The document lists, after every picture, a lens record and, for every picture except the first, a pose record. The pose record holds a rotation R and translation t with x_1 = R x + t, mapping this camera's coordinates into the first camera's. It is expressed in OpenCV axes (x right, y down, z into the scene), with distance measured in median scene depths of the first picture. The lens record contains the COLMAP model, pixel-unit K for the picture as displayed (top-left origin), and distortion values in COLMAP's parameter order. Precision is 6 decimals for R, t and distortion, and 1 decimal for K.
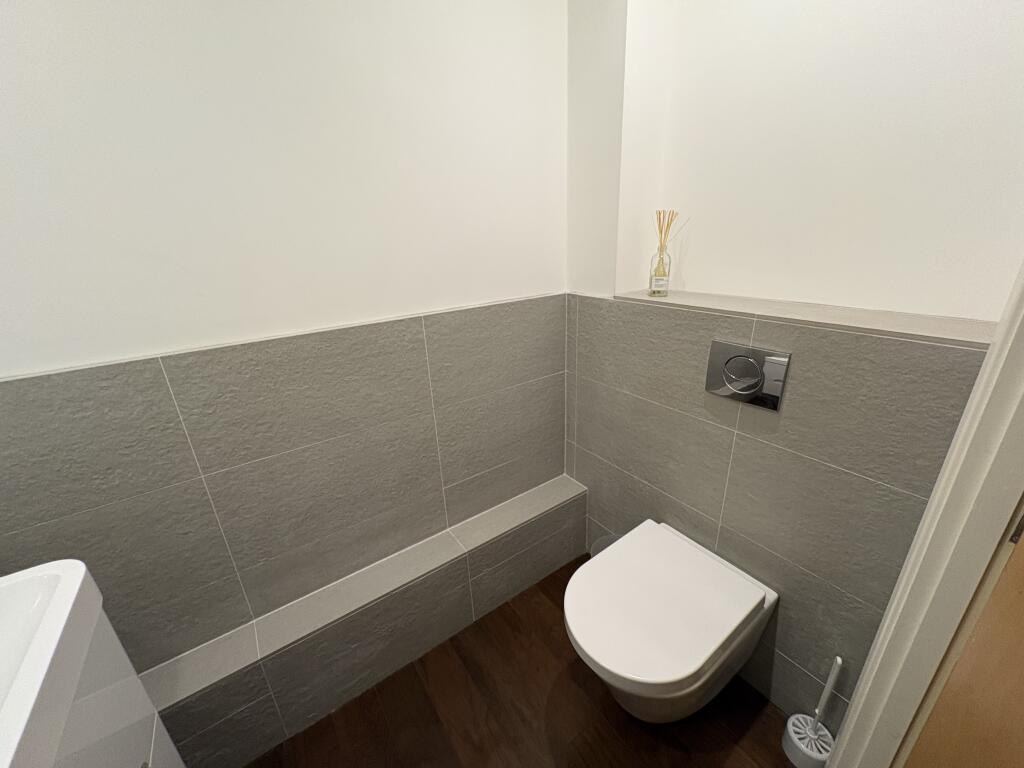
lens RADIAL K [[414.8, 0, 512.0], [0, 414.8, 384.0], [0, 0, 1]] dist [-0.009902, 0.000187]
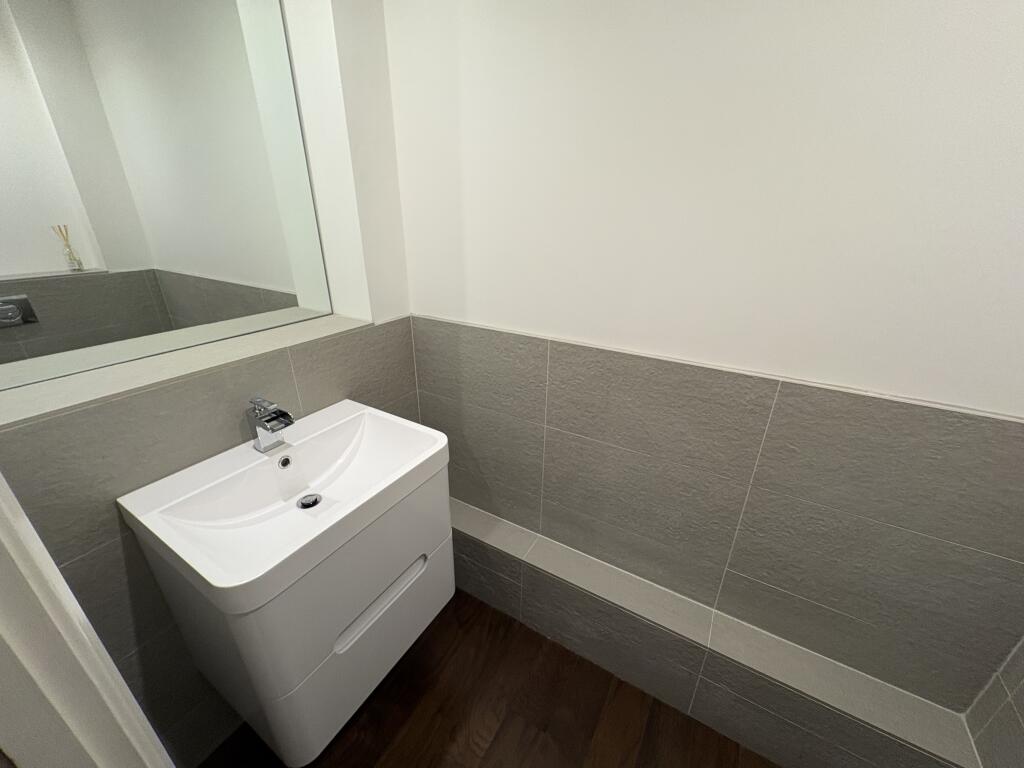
lens RADIAL K [[414.8, 0, 512.0], [0, 414.8, 384.0], [0, 0, 1]] dist [-0.009902, 0.000187]
pose [[0.378086, 0.393484, -0.837986, 0.297184], [-0.344830, 0.899898, 0.266974, -0.214405], [0.859153, 0.188024, 0.475924, 0.177567]]
